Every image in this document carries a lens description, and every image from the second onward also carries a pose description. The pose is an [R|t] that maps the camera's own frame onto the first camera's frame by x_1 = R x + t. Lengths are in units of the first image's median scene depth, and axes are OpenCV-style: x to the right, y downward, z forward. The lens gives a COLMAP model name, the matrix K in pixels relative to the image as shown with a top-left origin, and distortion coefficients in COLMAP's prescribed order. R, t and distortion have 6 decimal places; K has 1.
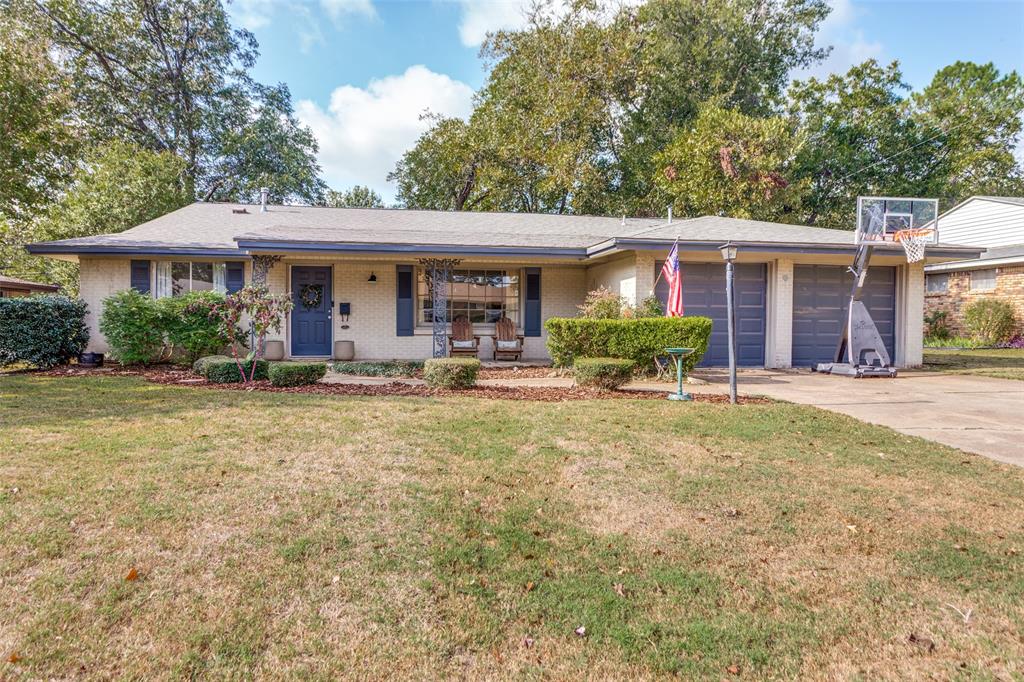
lens RADIAL K [[705.9, 0, 513.1], [0, 705.9, 333.3], [0, 0, 1]] dist [0.002443, -0.001454]
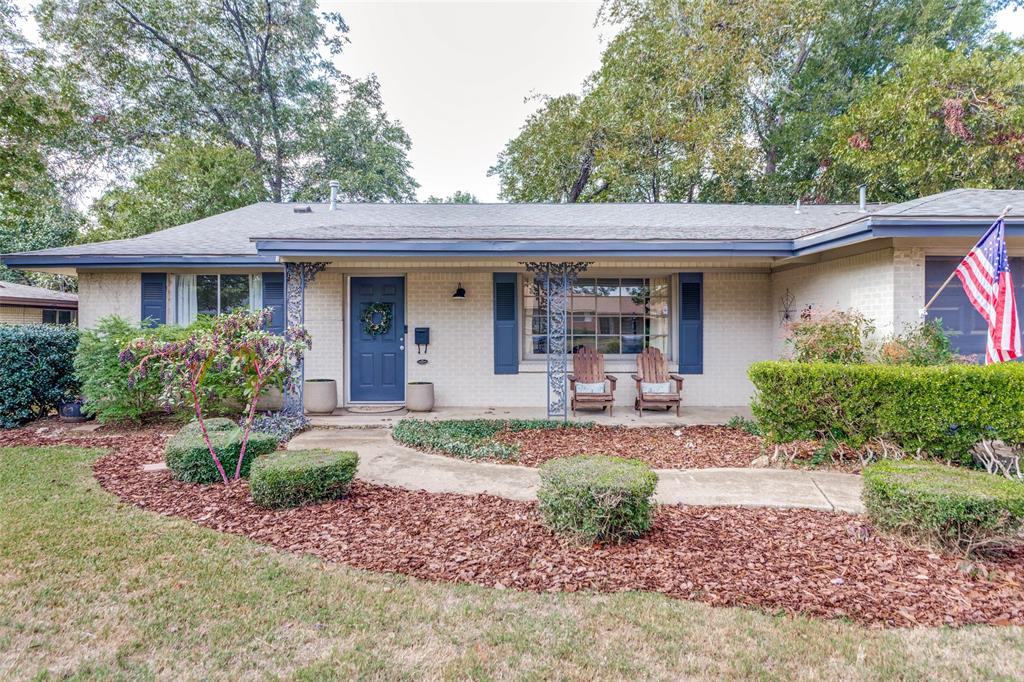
lens RADIAL K [[705.9, 0, 514.5], [0, 705.9, 340.6], [0, 0, 1]] dist [0.002443, -0.001454]
pose [[0.989334, -0.005144, -0.145573, -0.040612], [0.004928, 0.999986, -0.001841, -0.026814], [0.145580, 0.001104, 0.989346, 0.294214]]
